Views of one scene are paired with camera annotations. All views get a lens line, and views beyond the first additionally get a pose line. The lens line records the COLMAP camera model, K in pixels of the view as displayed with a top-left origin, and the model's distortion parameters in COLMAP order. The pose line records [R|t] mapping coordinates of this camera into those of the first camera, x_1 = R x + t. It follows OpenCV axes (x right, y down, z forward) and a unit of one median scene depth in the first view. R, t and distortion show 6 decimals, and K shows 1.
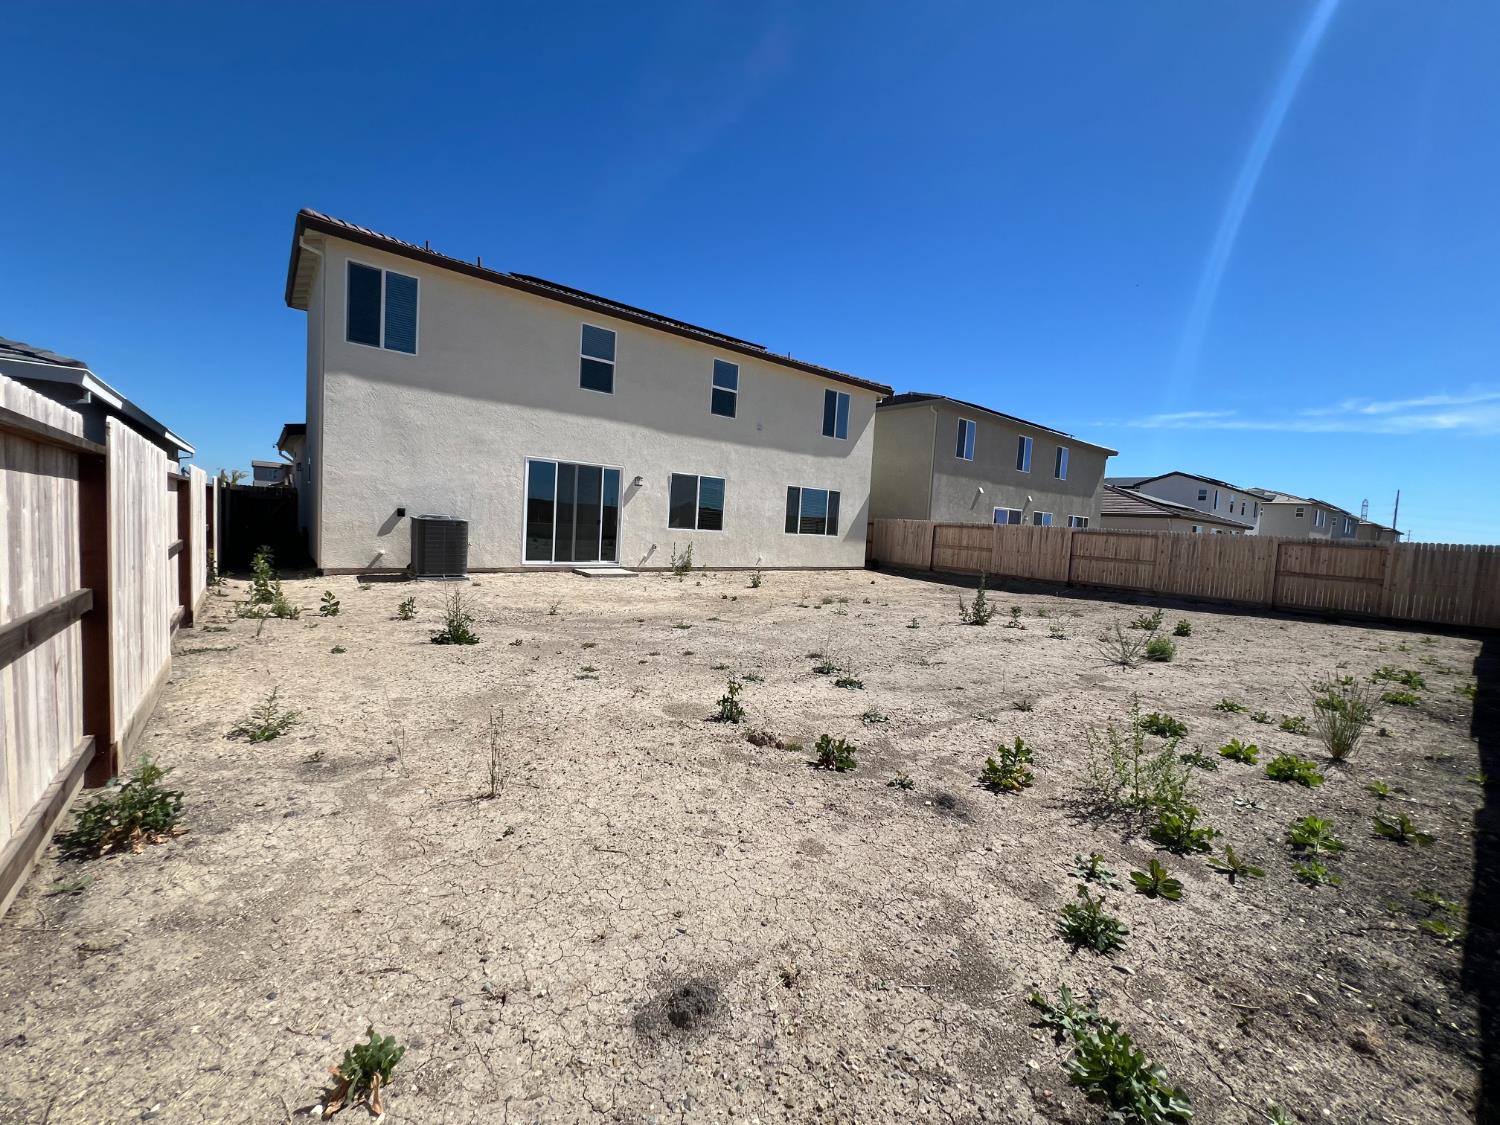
lens RADIAL K [[603.9, 0, 746.7], [0, 603.9, 558.4], [0, 0, 1]] dist [0.000117, -0.000095]
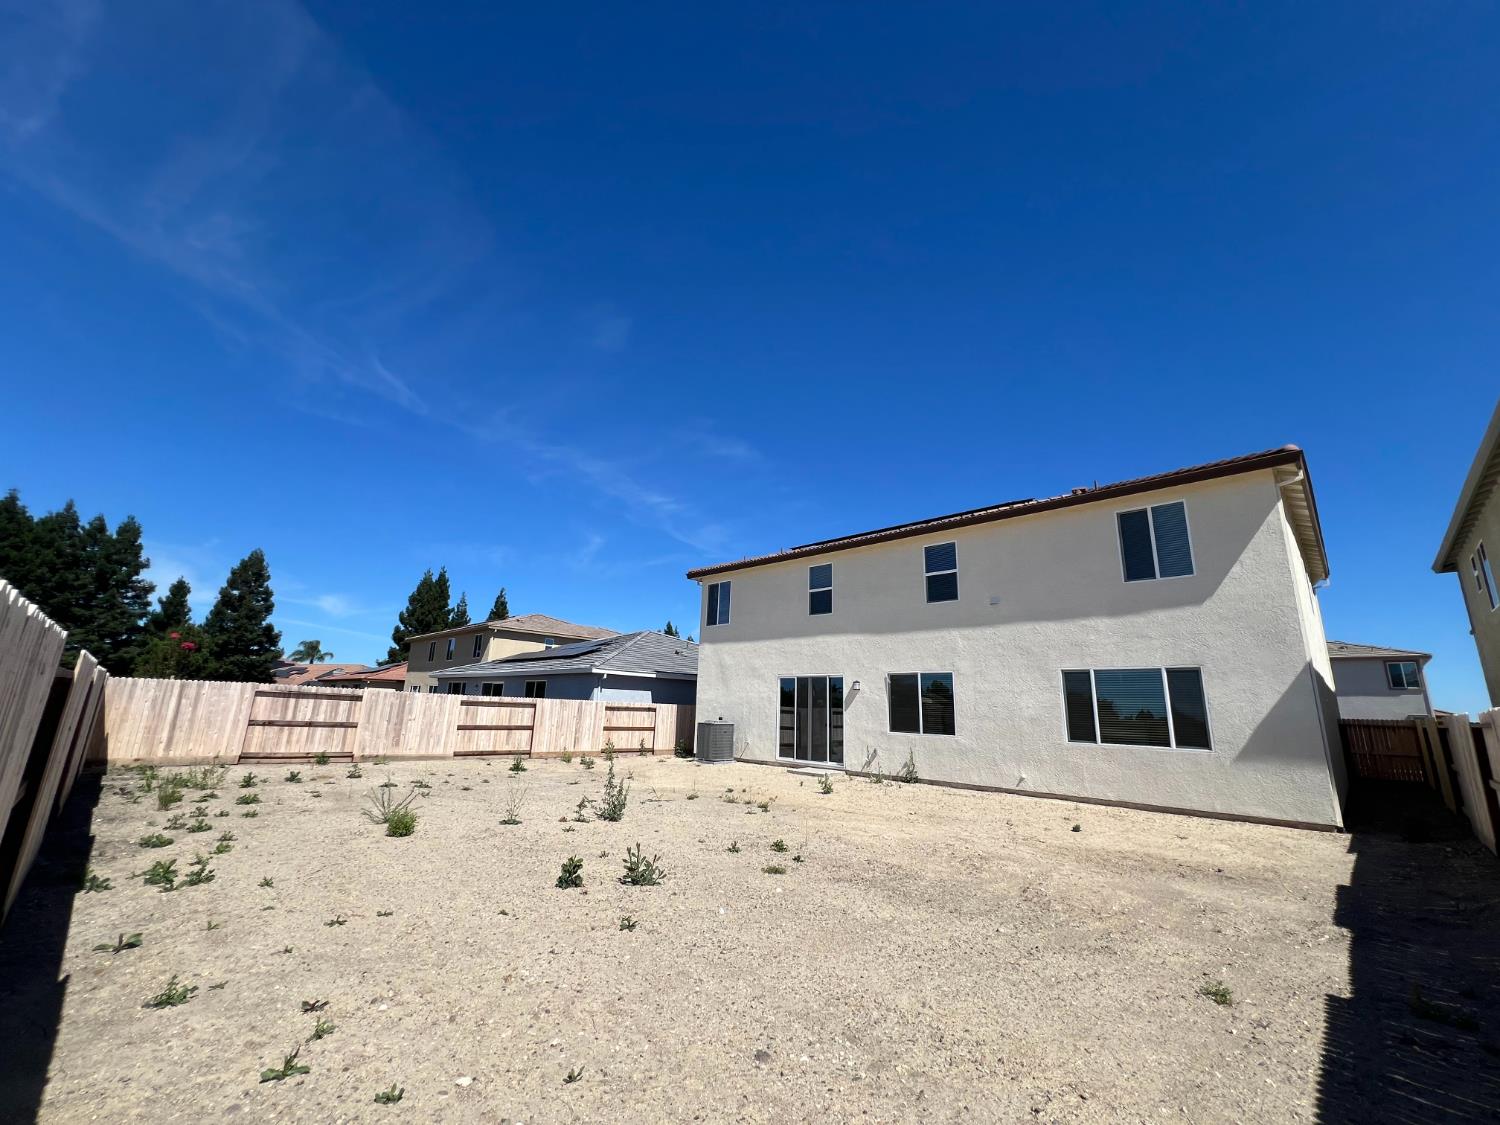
lens RADIAL K [[603.9, 0, 746.7], [0, 603.9, 558.4], [0, 0, 1]] dist [0.000117, -0.000095]
pose [[0.109778, -0.301613, -0.947089, 0.840461], [-0.095781, 0.945204, -0.312115, 0.010279], [0.989330, 0.124976, 0.074874, 0.678385]]
